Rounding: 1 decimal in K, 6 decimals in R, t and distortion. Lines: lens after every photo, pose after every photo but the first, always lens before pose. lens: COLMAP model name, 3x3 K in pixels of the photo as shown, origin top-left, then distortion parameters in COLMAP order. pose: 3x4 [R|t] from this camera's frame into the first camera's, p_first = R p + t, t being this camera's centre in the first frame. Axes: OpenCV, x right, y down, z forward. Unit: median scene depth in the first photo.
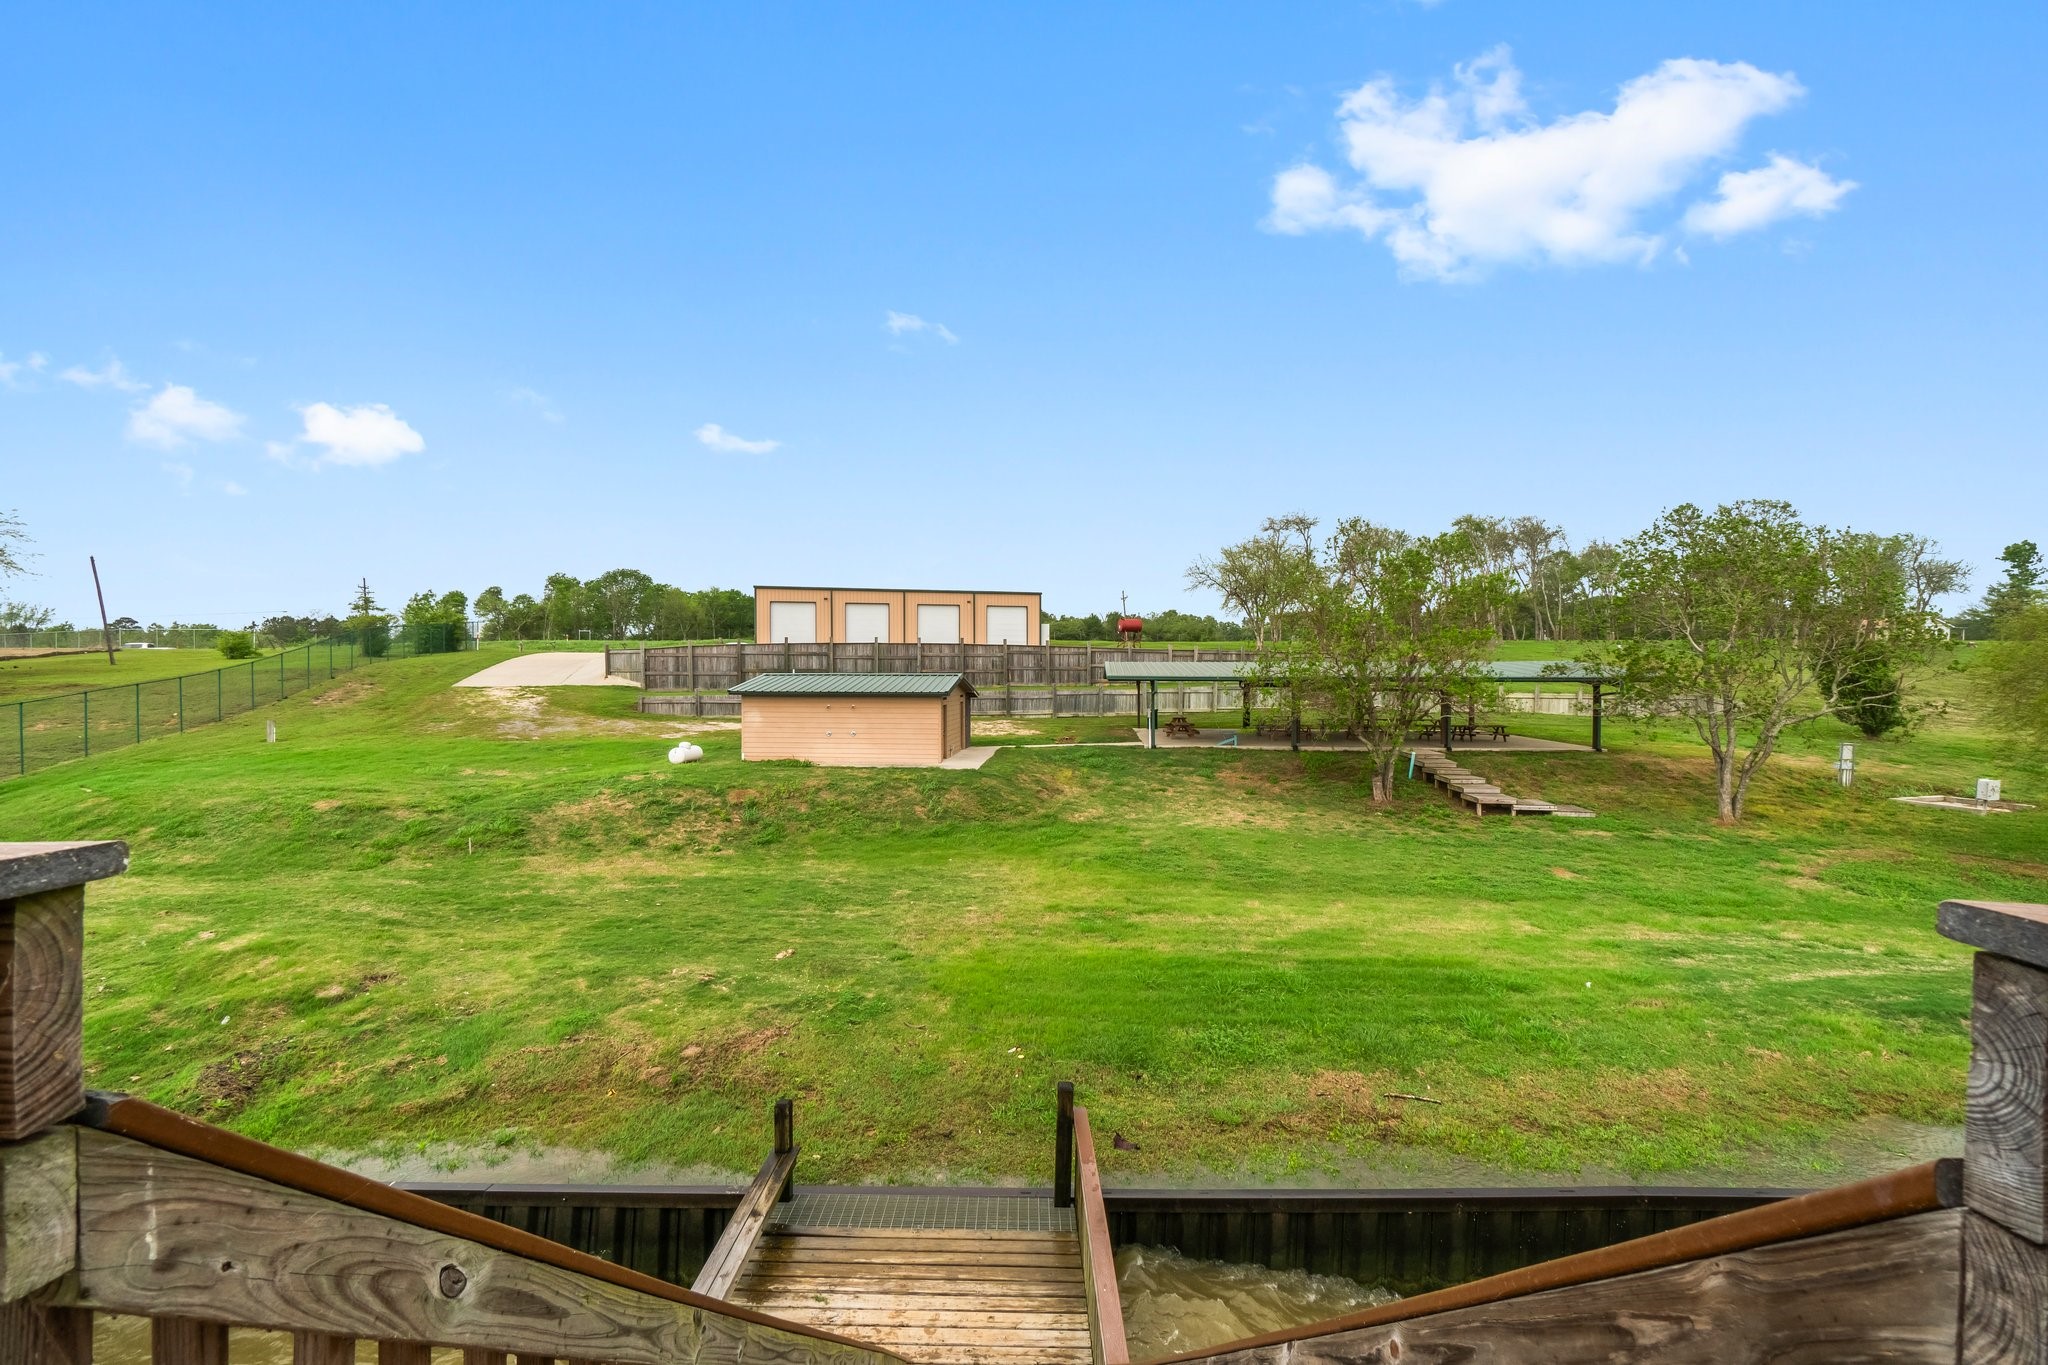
lens RADIAL K [[887.3, 0, 1022.7], [0, 887.3, 674.8], [0, 0, 1]] dist [0.000117, 0.000271]
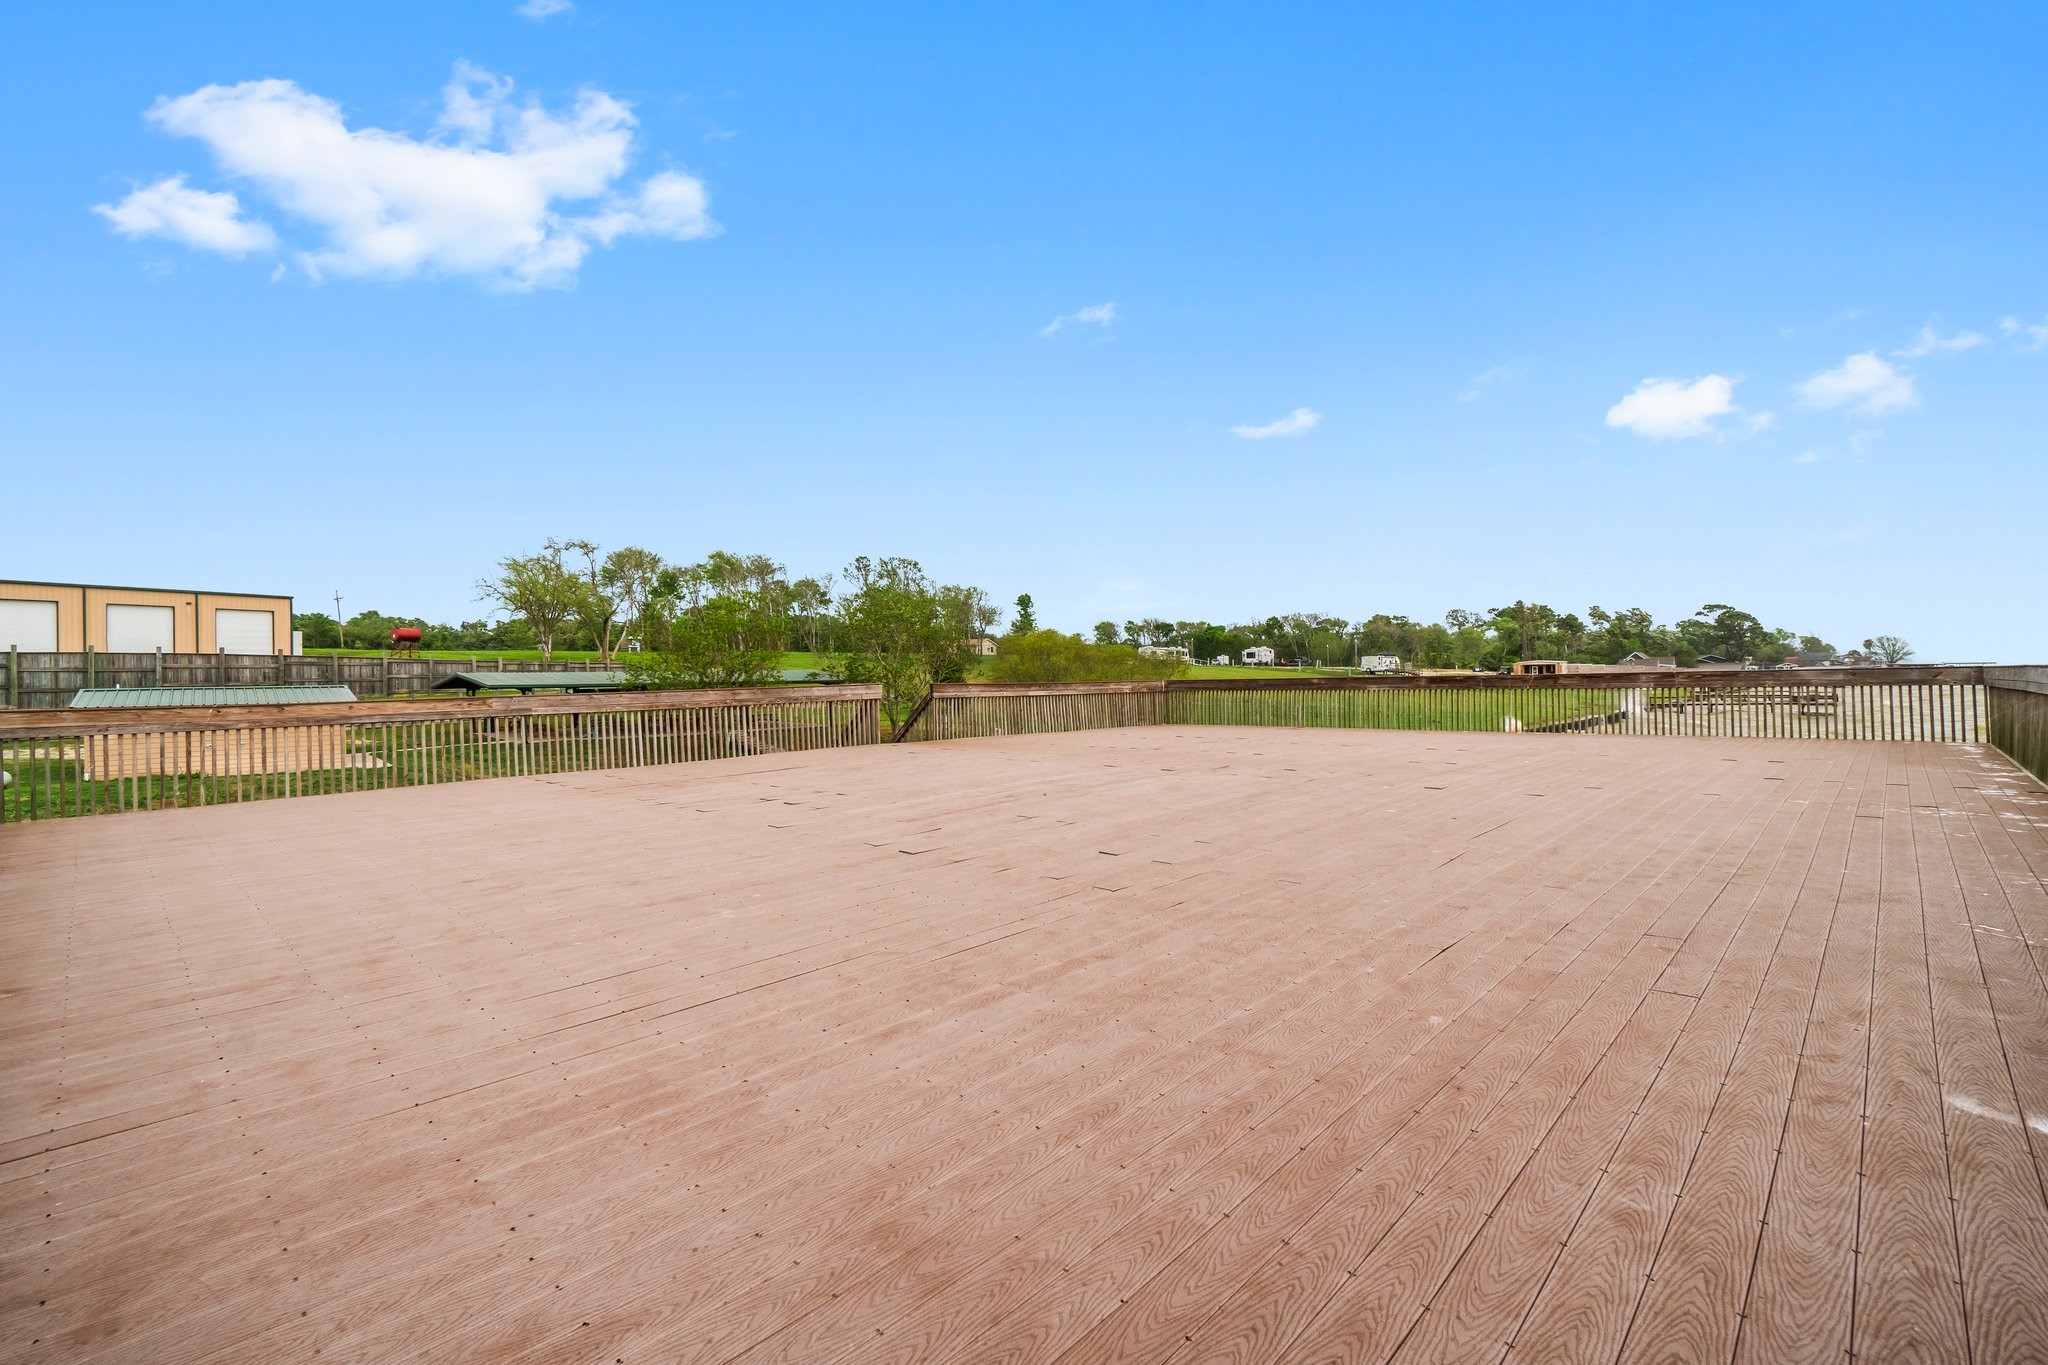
lens RADIAL K [[887.3, 0, 1022.7], [0, 887.3, 674.8], [0, 0, 1]] dist [0.000117, 0.000271]
pose [[0.674739, -0.010300, 0.737985, -0.127587], [0.015869, 0.999874, -0.000554, -0.000208], [-0.737886, 0.012085, 0.674817, -0.143968]]
